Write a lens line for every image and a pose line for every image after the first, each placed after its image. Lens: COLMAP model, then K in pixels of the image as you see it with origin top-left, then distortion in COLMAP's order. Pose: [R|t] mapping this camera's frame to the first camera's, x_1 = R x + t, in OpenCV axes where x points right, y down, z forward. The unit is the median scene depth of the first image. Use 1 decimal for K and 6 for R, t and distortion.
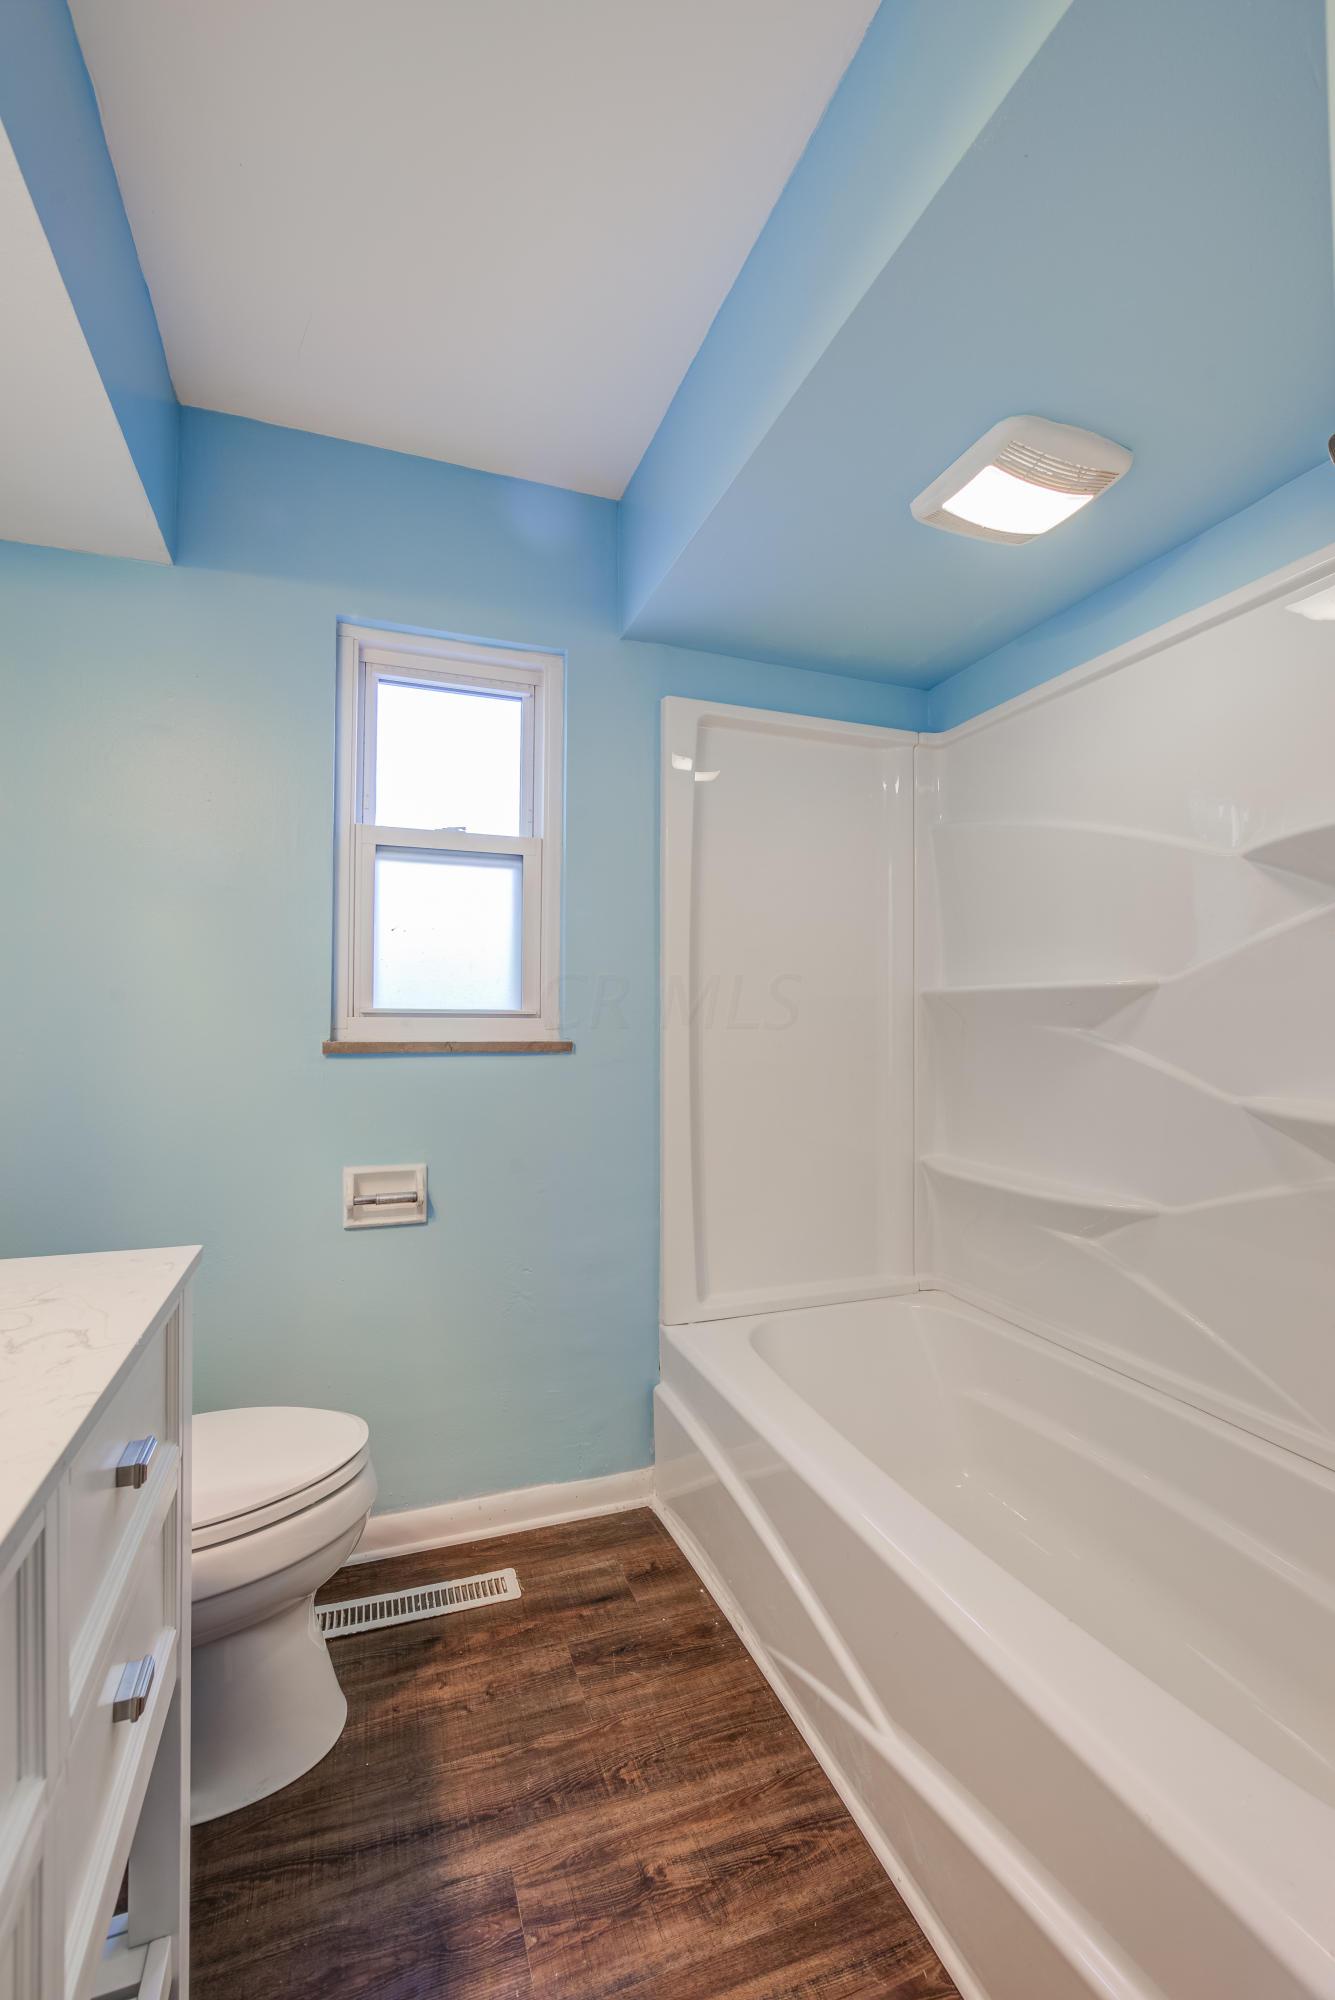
lens RADIAL K [[816.5, 0, 667.5], [0, 816.5, 1000.0], [0, 0, 1]] dist [-0.015995, 0.003043]
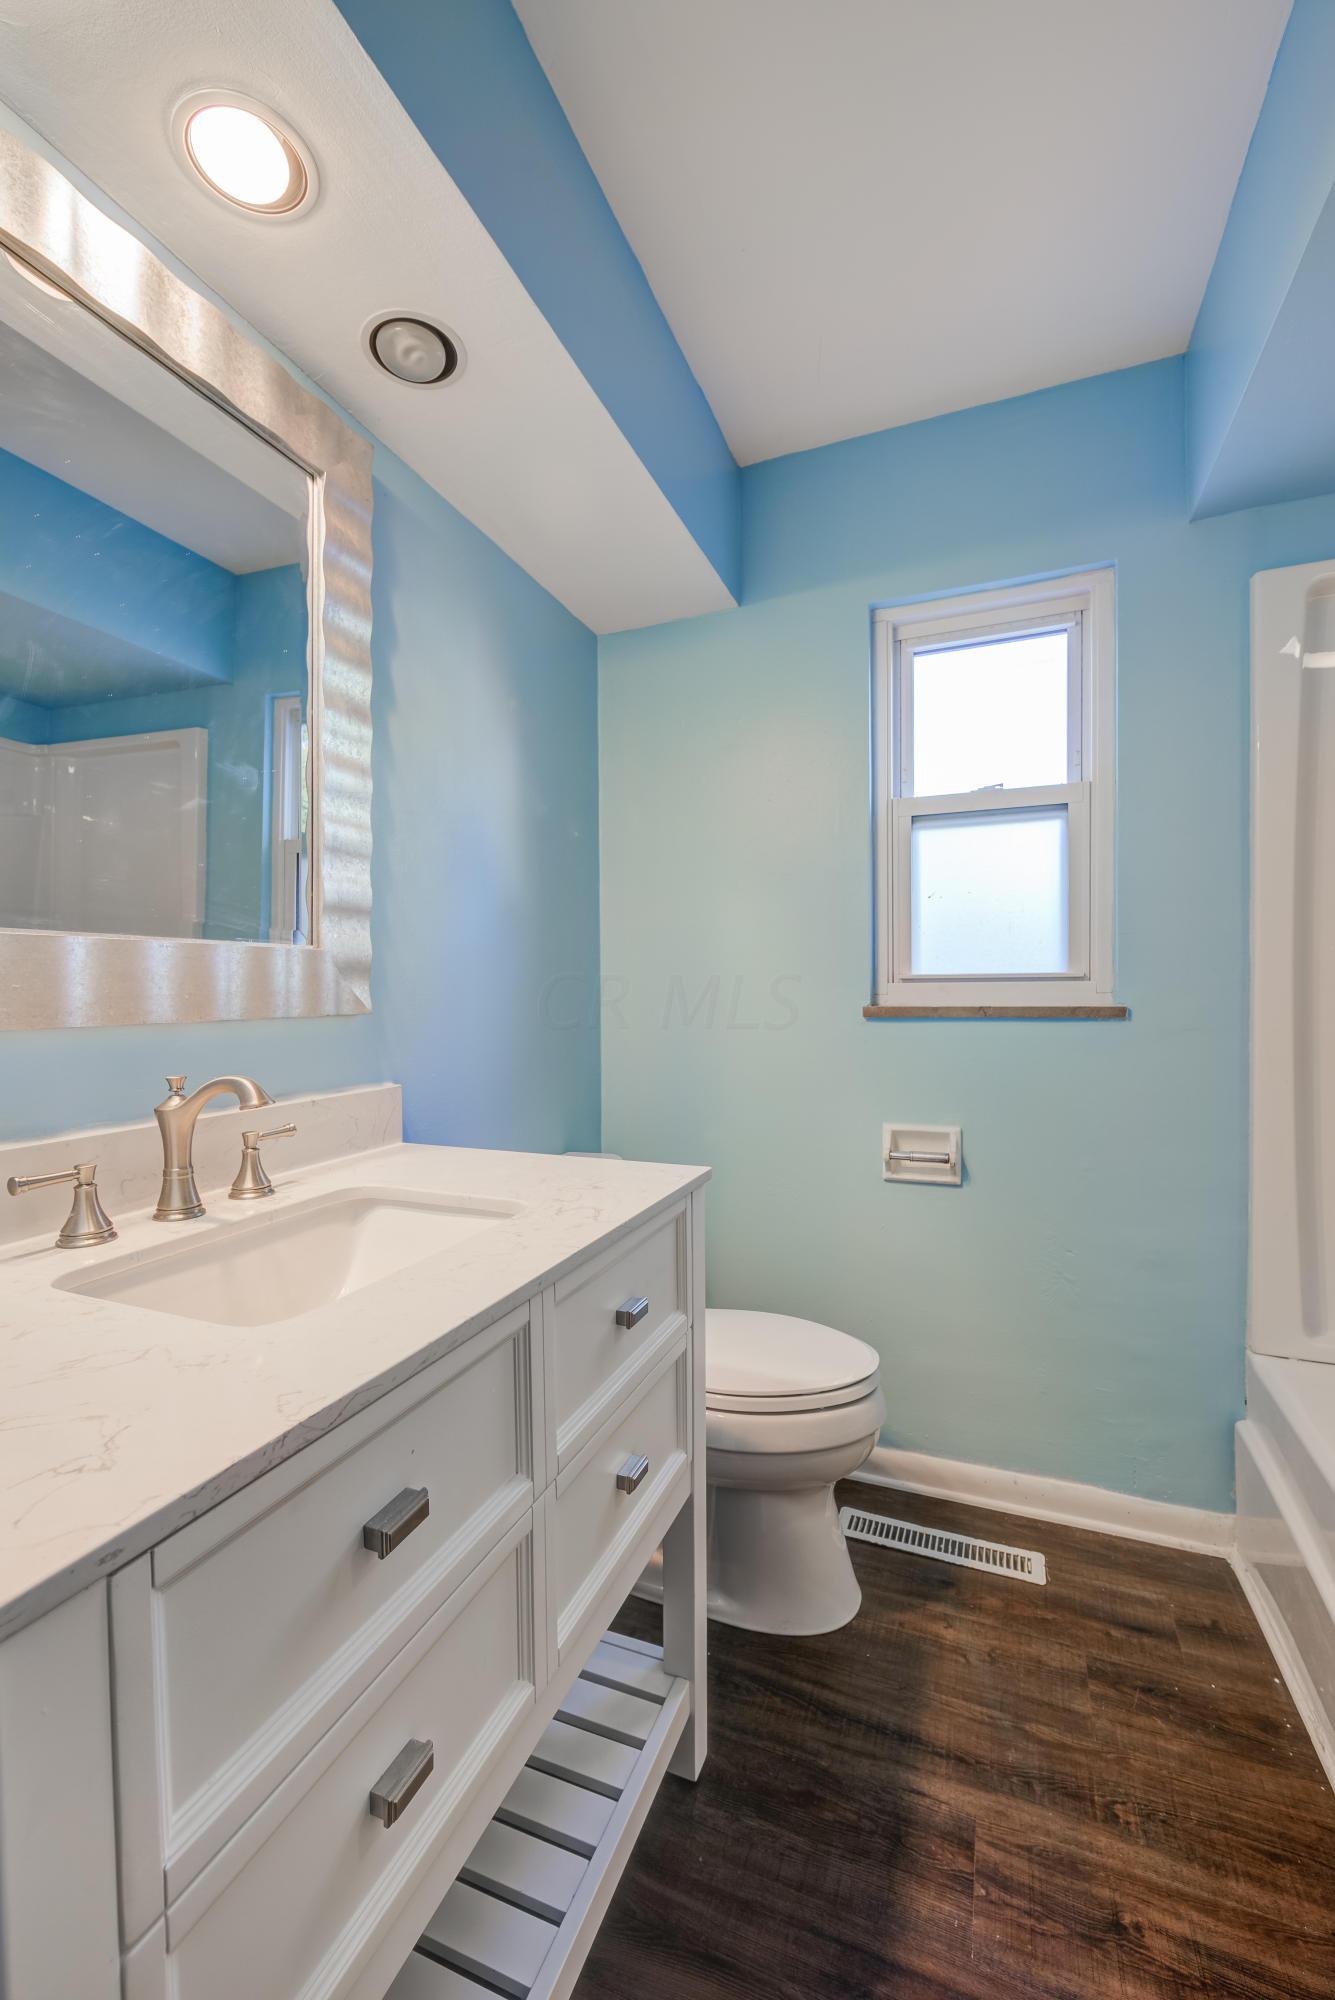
lens RADIAL K [[838.0, 0, 686.8], [0, 838.0, 995.0], [0, 0, 1]] dist [-0.017793, 0.002947]
pose [[0.740501, -0.006165, -0.672027, 0.192165], [0.030909, 0.999212, 0.024891, 0.001433], [0.671344, -0.039204, 0.740108, 0.018427]]
